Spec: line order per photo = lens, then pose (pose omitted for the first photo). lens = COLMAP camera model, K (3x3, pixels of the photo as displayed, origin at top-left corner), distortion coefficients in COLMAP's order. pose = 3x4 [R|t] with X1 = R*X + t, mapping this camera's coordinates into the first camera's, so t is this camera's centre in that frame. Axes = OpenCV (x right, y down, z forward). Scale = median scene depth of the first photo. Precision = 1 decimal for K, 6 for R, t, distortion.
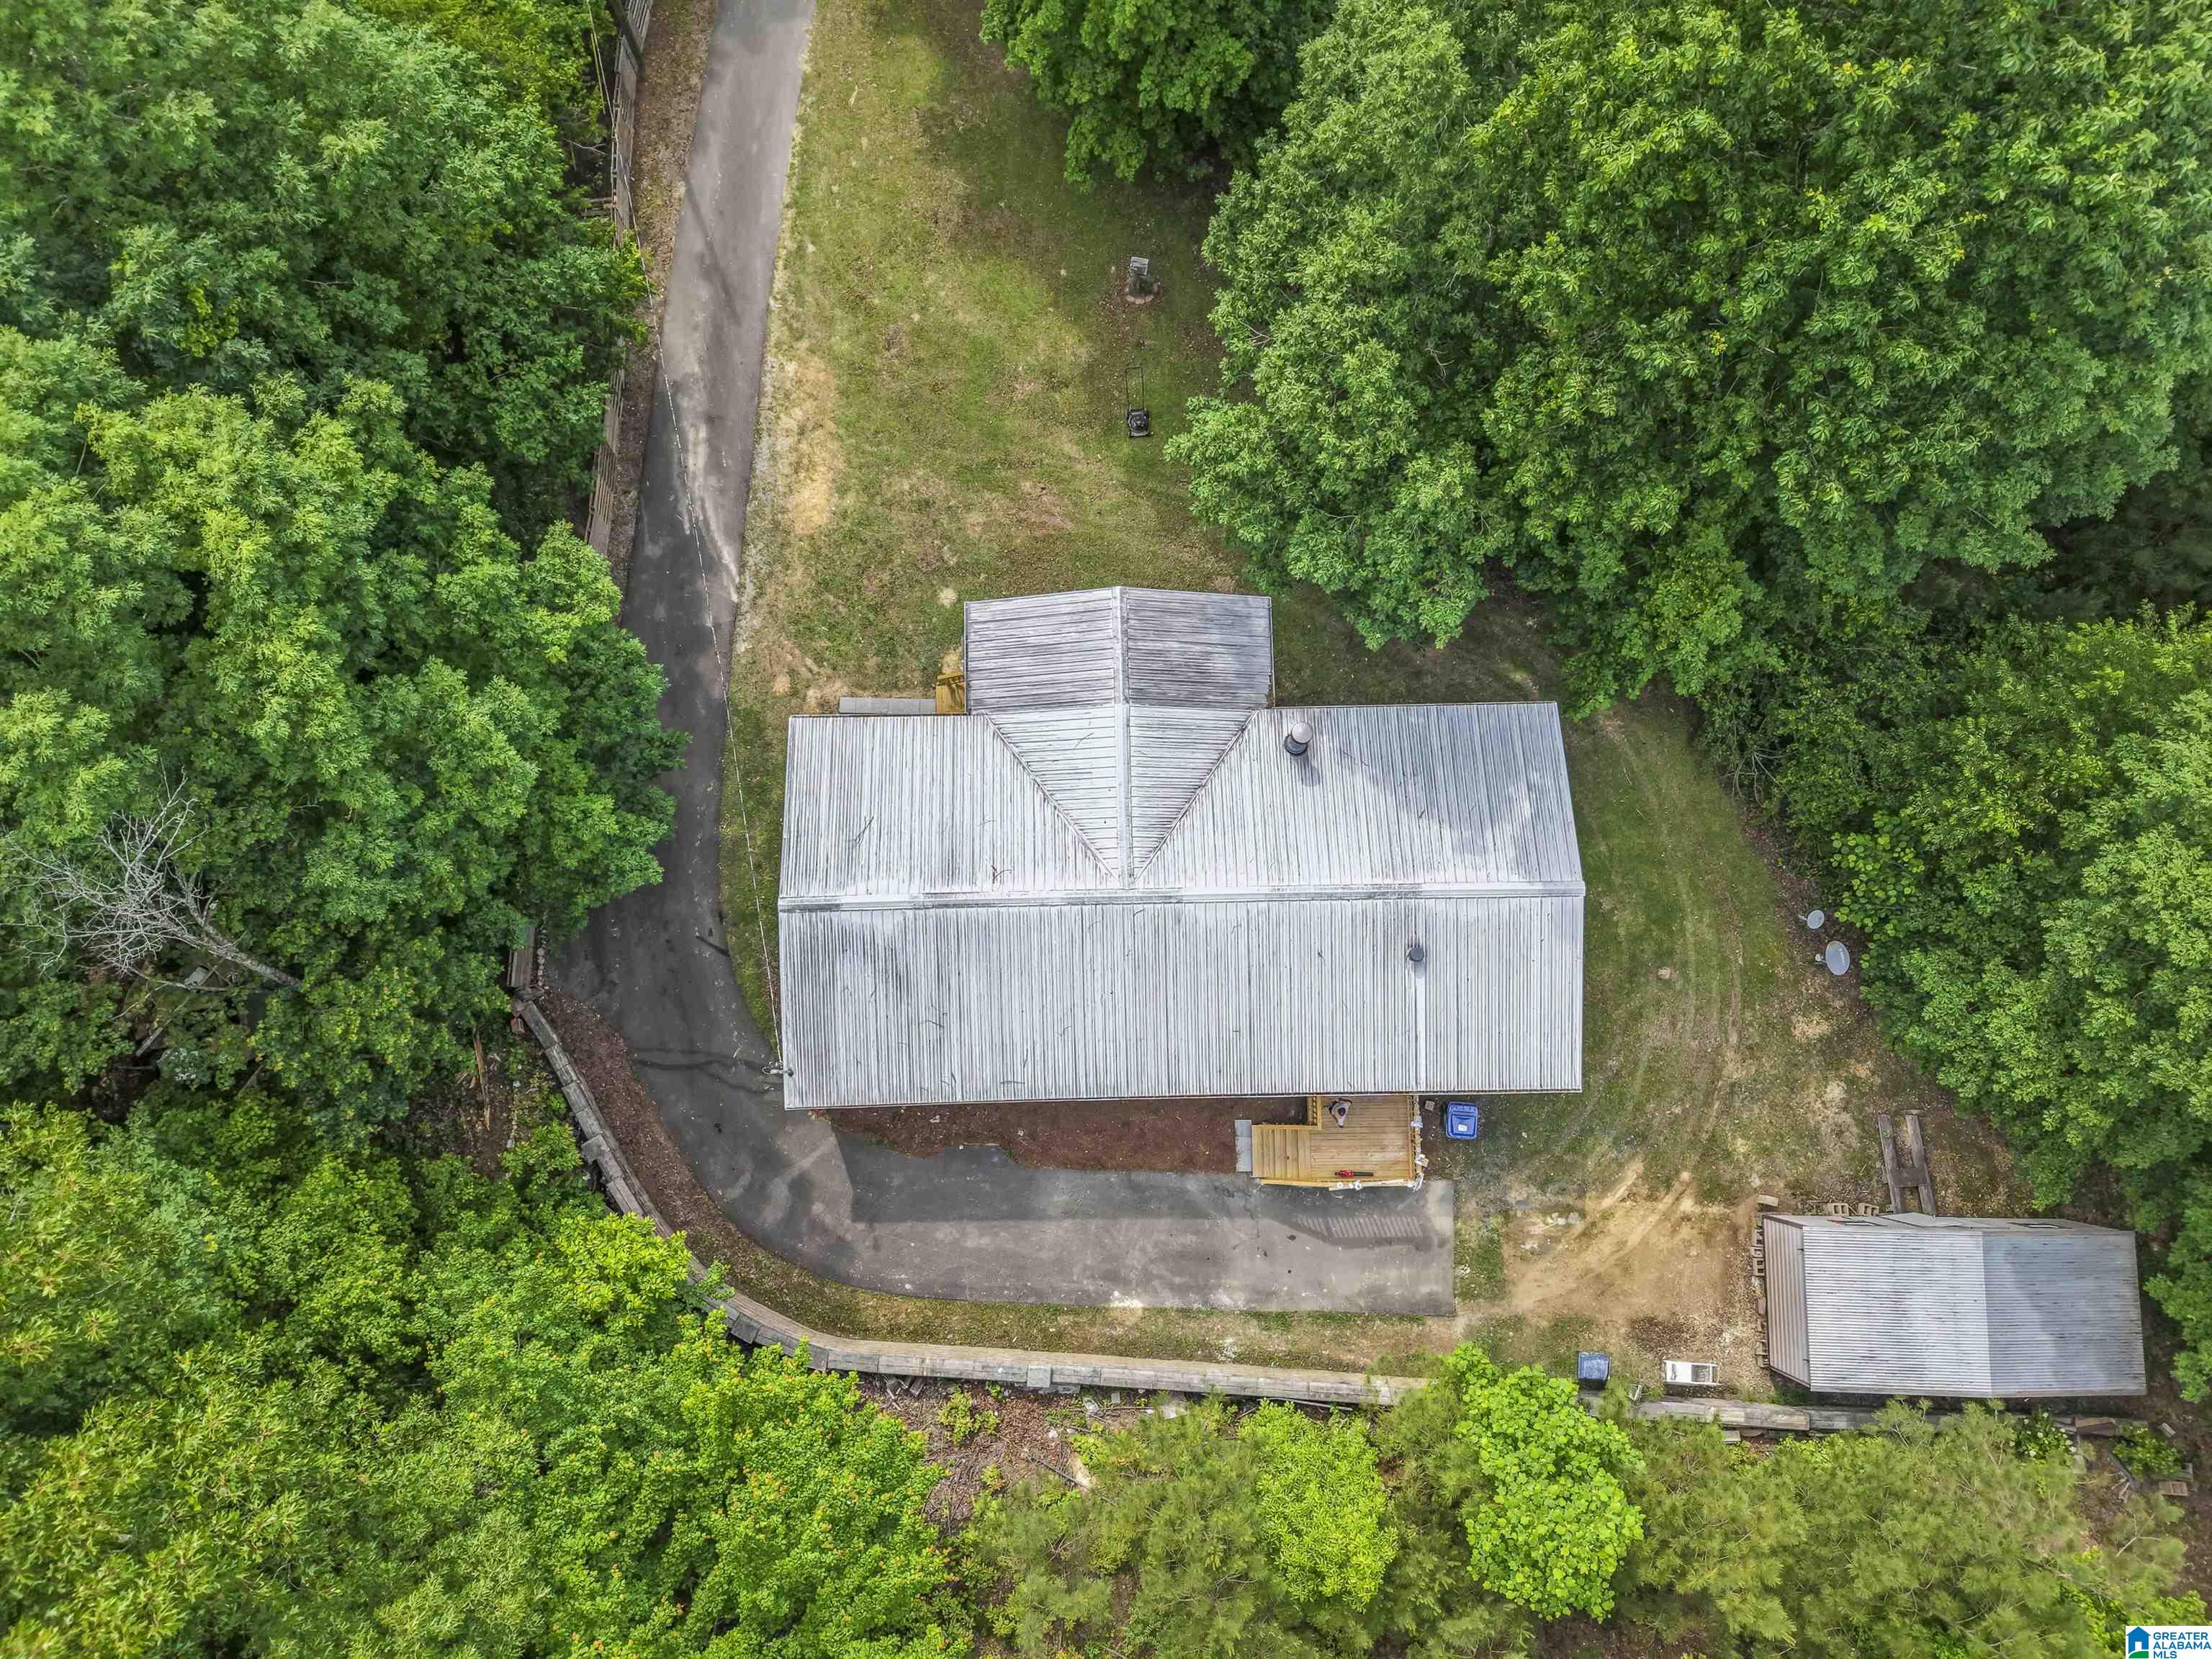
lens RADIAL K [[1517.0, 0, 1106.0], [0, 1517.0, 829.5], [0, 0, 1]] dist [0.010178, -0.000691]
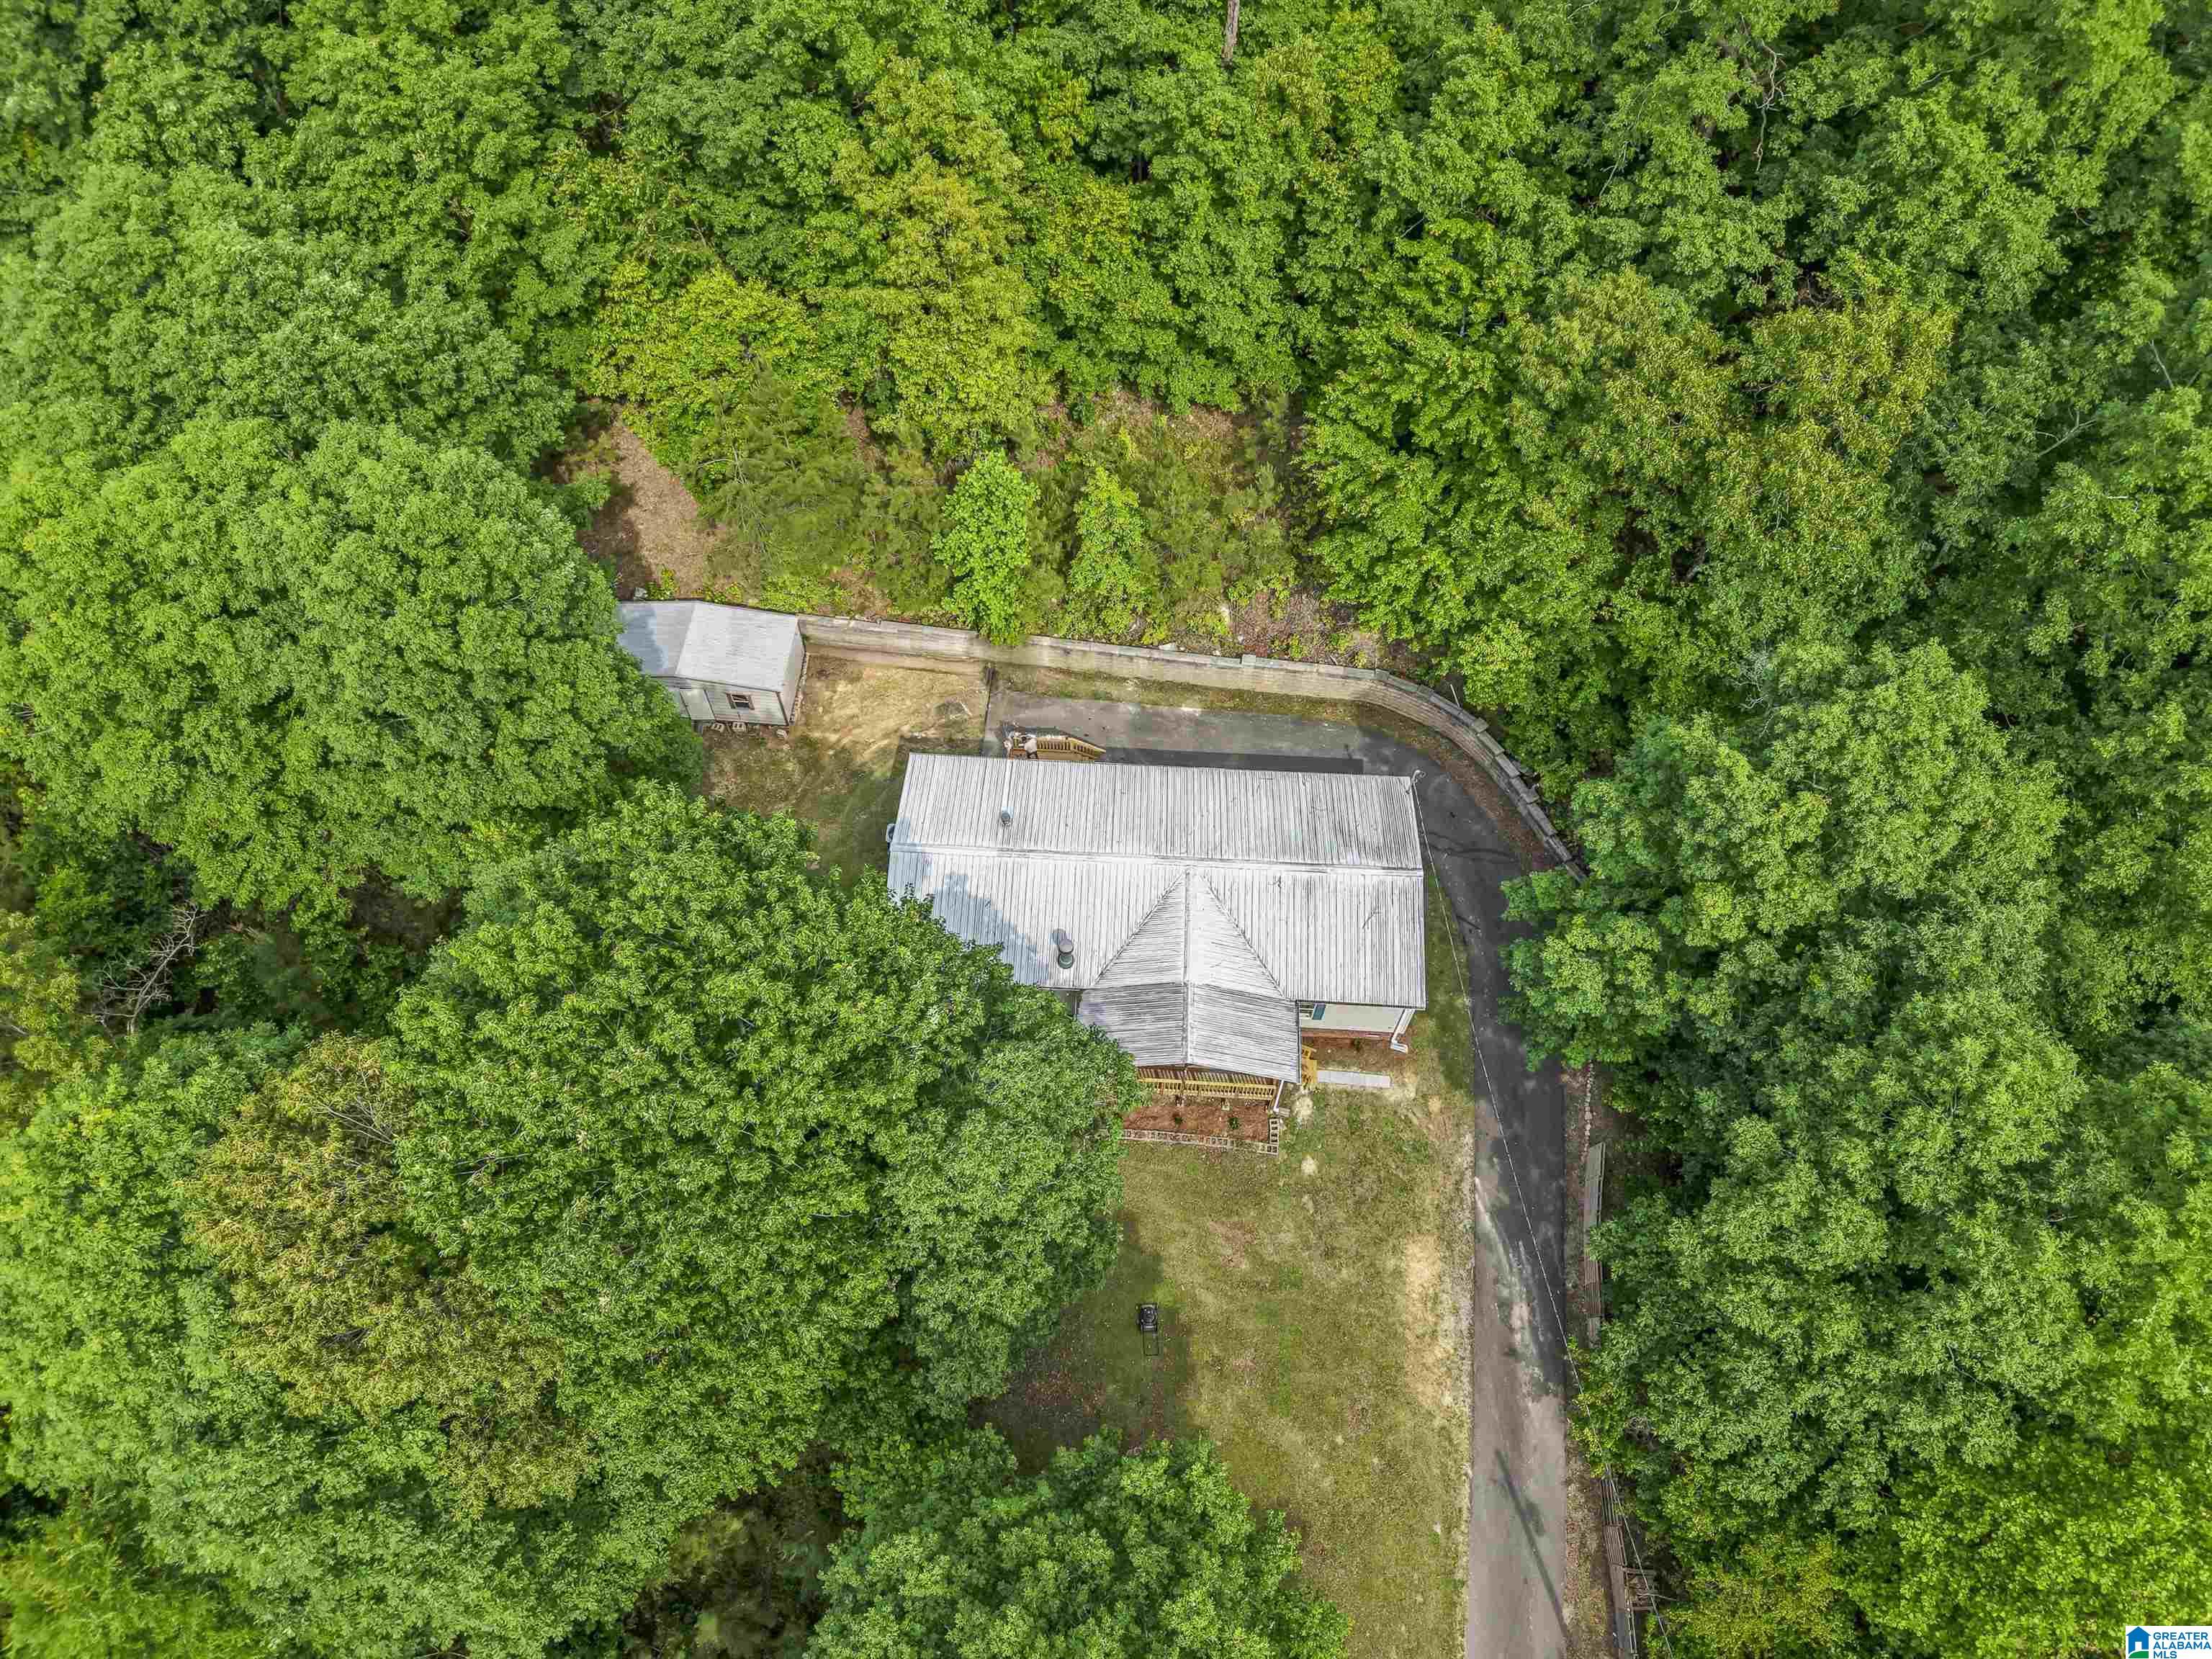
lens RADIAL K [[1517.0, 0, 1106.0], [0, 1517.0, 829.5], [0, 0, 1]] dist [0.010178, -0.000691]
pose [[-0.997109, -0.075759, 0.005804, 0.077962], [0.062952, -0.780948, 0.621416, -0.726582], [-0.042545, 0.619985, 0.783459, -0.157462]]
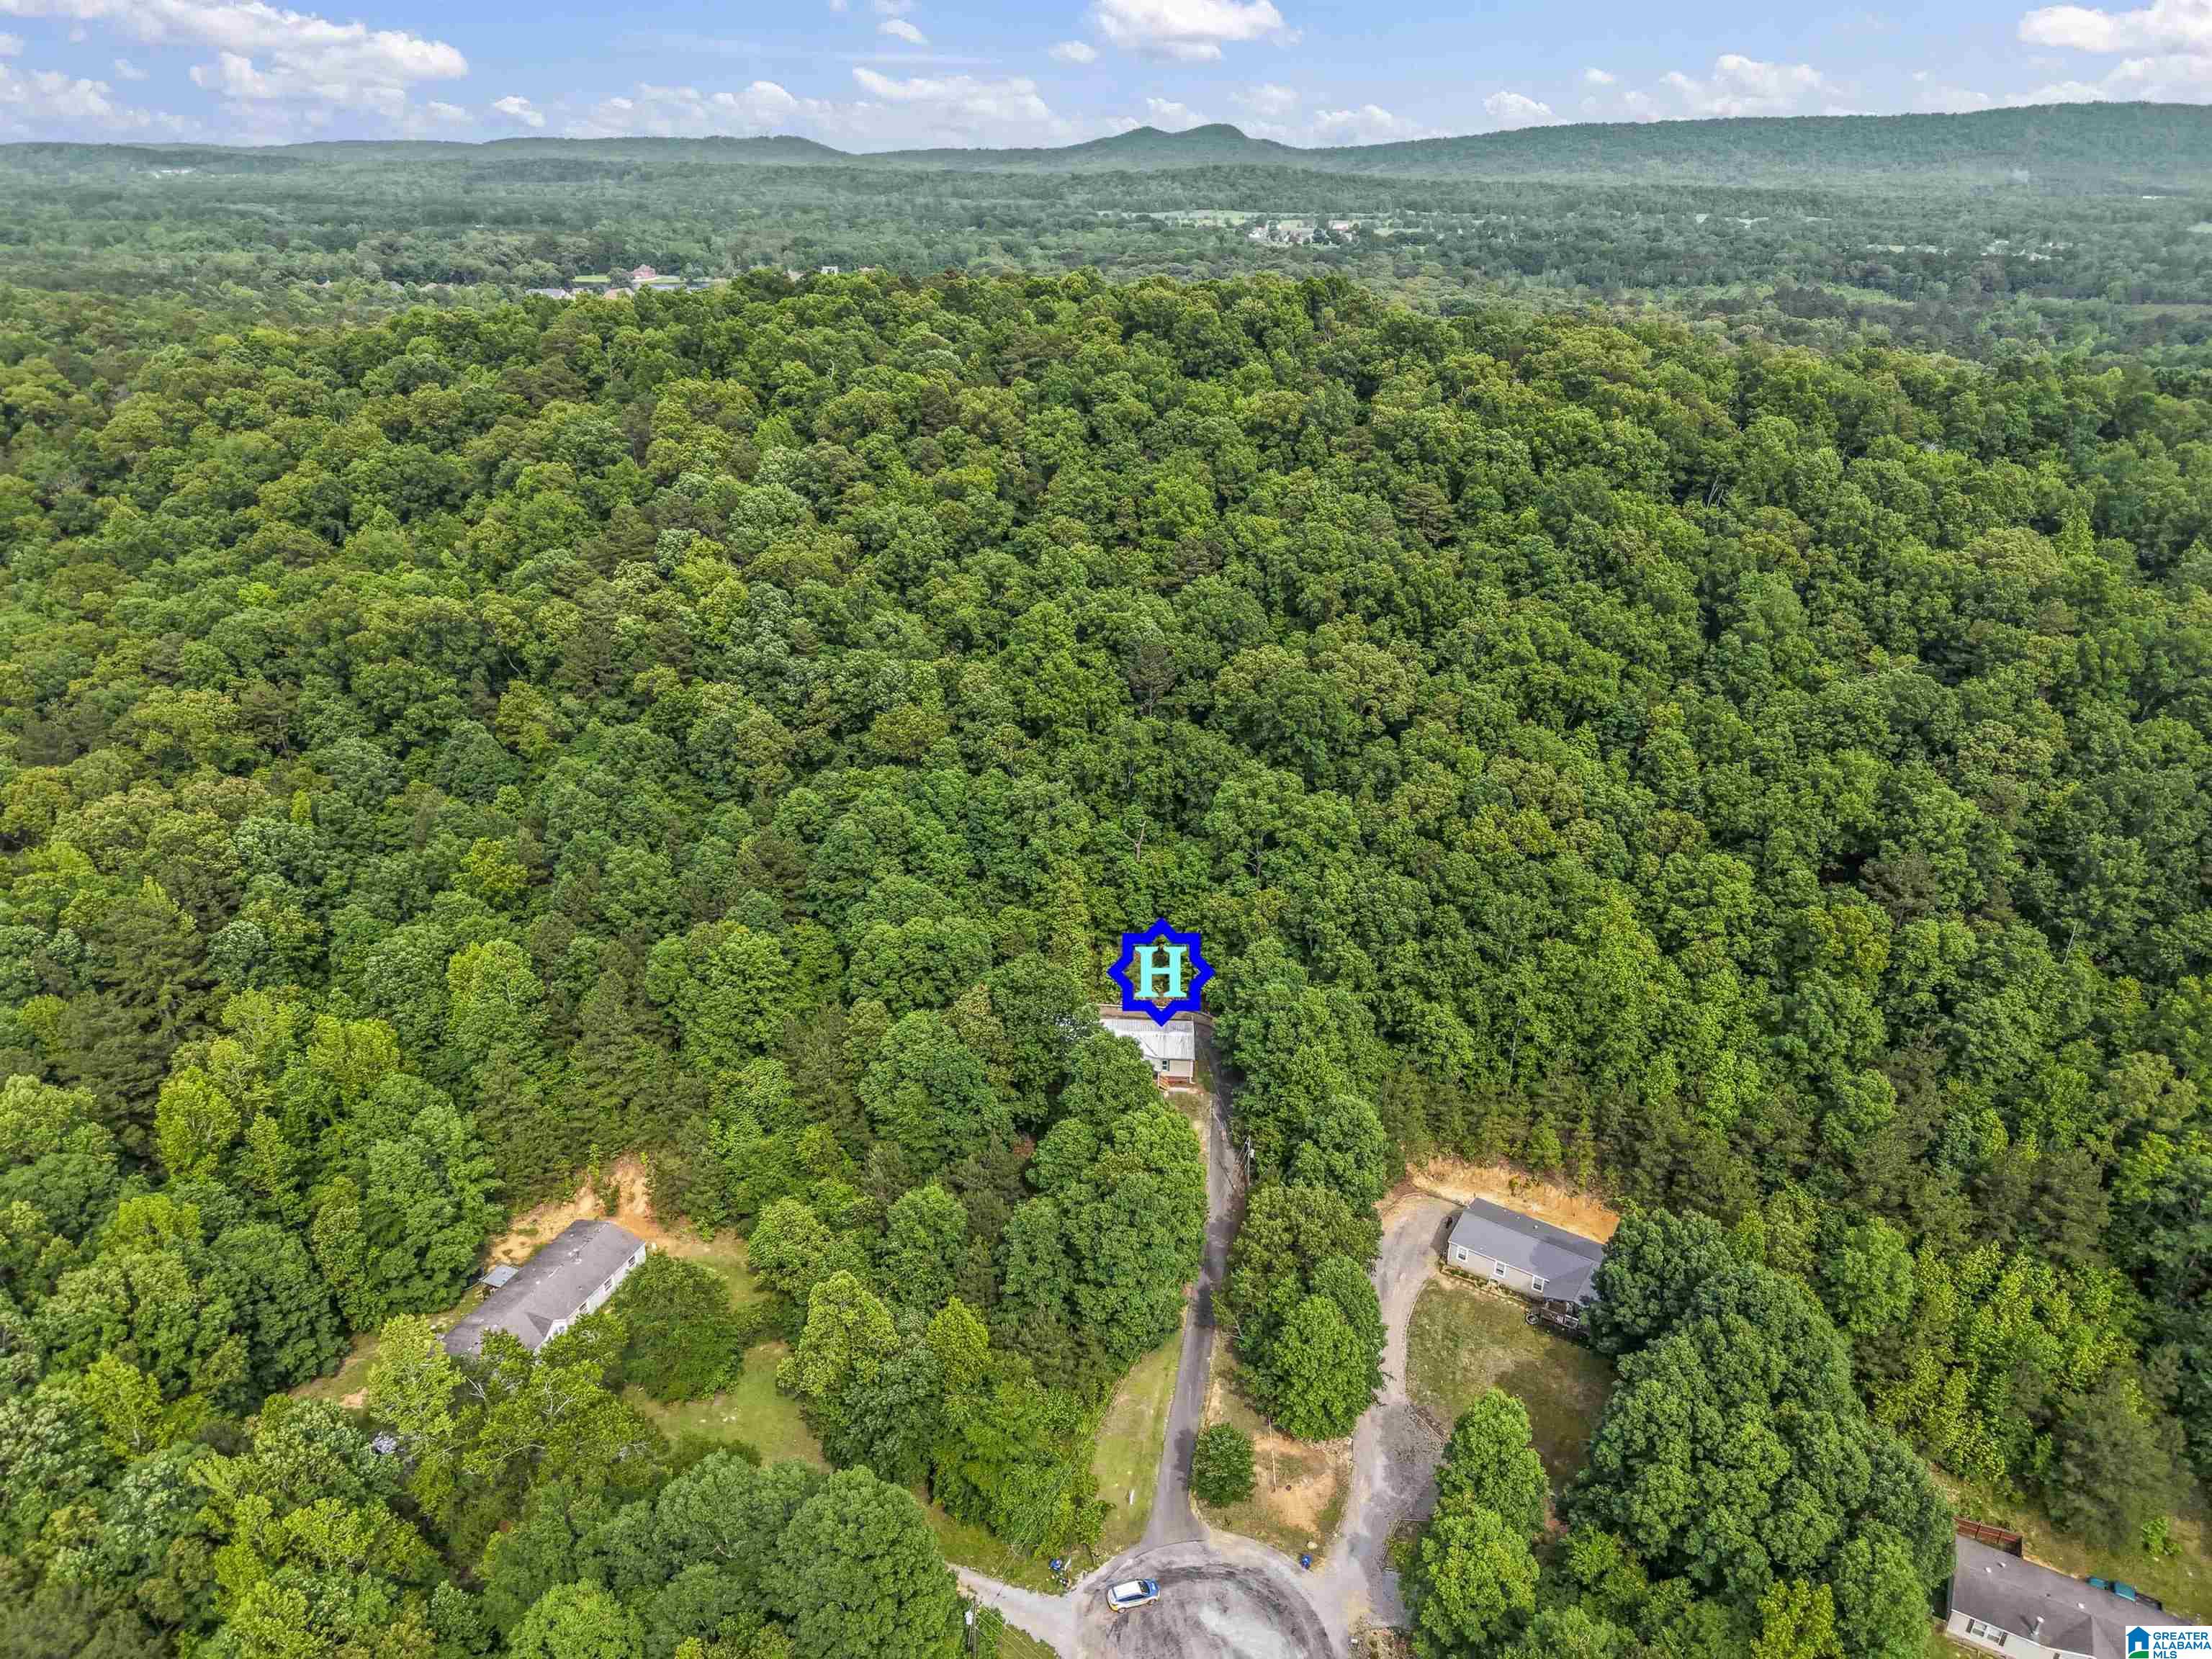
lens RADIAL K [[1517.0, 0, 1106.0], [0, 1517.0, 829.5], [0, 0, 1]] dist [0.010178, -0.000691]
pose [[-0.998268, -0.055653, 0.019074, 0.043957], [0.033501, -0.271238, 0.961929, -4.410786], [-0.048361, 0.960902, 0.272633, -1.079790]]
